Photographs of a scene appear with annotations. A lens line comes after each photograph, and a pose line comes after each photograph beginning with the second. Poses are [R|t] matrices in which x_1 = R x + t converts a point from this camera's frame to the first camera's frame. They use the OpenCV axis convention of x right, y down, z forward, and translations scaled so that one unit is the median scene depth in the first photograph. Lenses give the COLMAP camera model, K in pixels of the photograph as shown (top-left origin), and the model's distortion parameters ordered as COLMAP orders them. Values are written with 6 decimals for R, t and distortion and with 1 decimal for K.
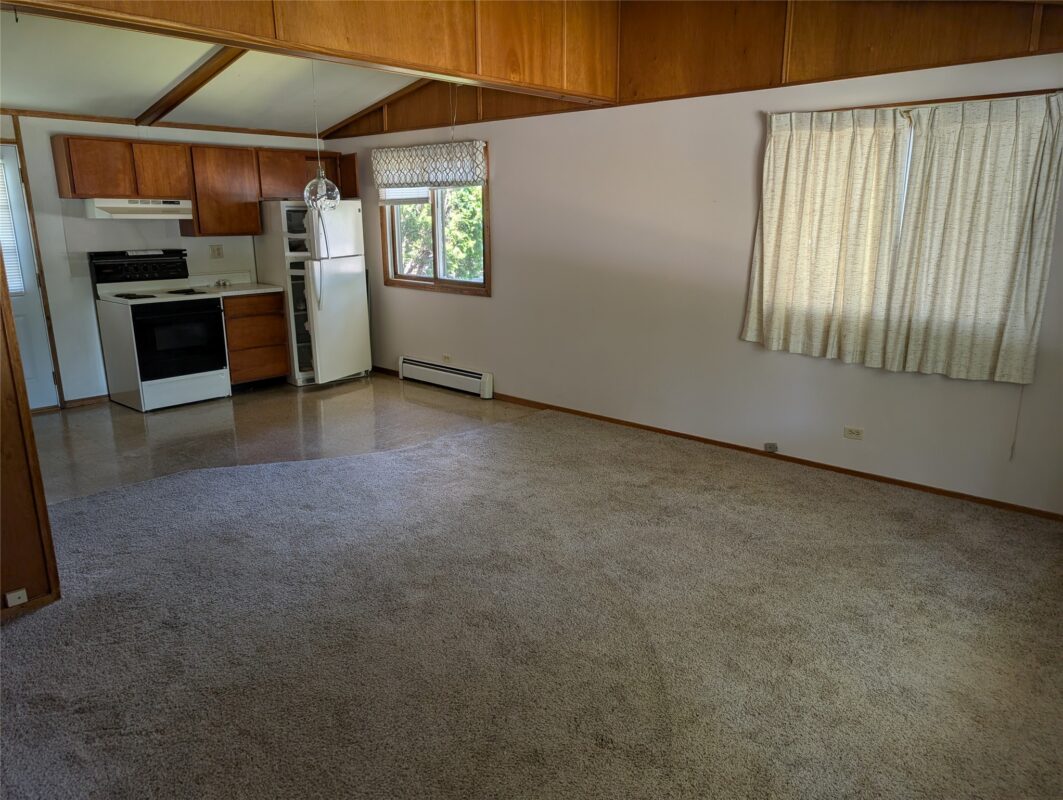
lens RADIAL K [[763.8, 0, 528.4], [0, 763.8, 414.2], [0, 0, 1]] dist [0.014994, -0.013533]
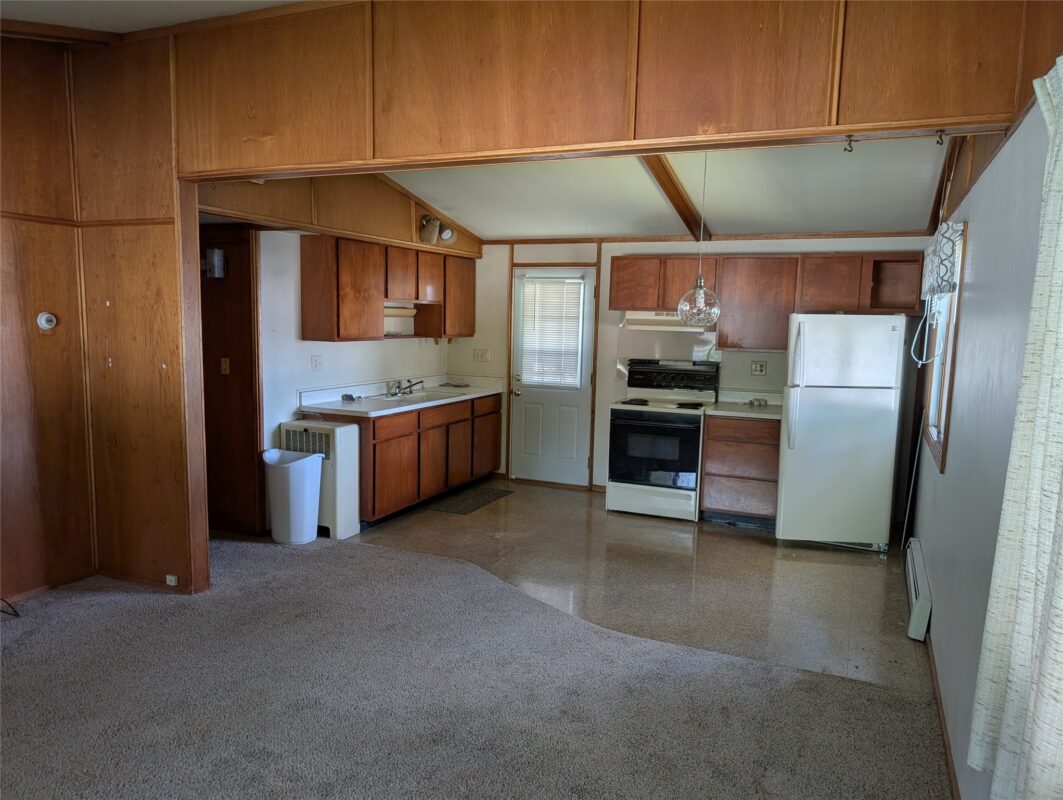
lens RADIAL K [[763.8, 0, 531.1], [0, 763.8, 416.8], [0, 0, 1]] dist [0.014994, -0.013533]
pose [[0.321396, 0.136296, -0.937085, 0.471513], [-0.263542, 0.963365, 0.049730, -0.168380], [0.909533, 0.230978, 0.345542, 0.584578]]
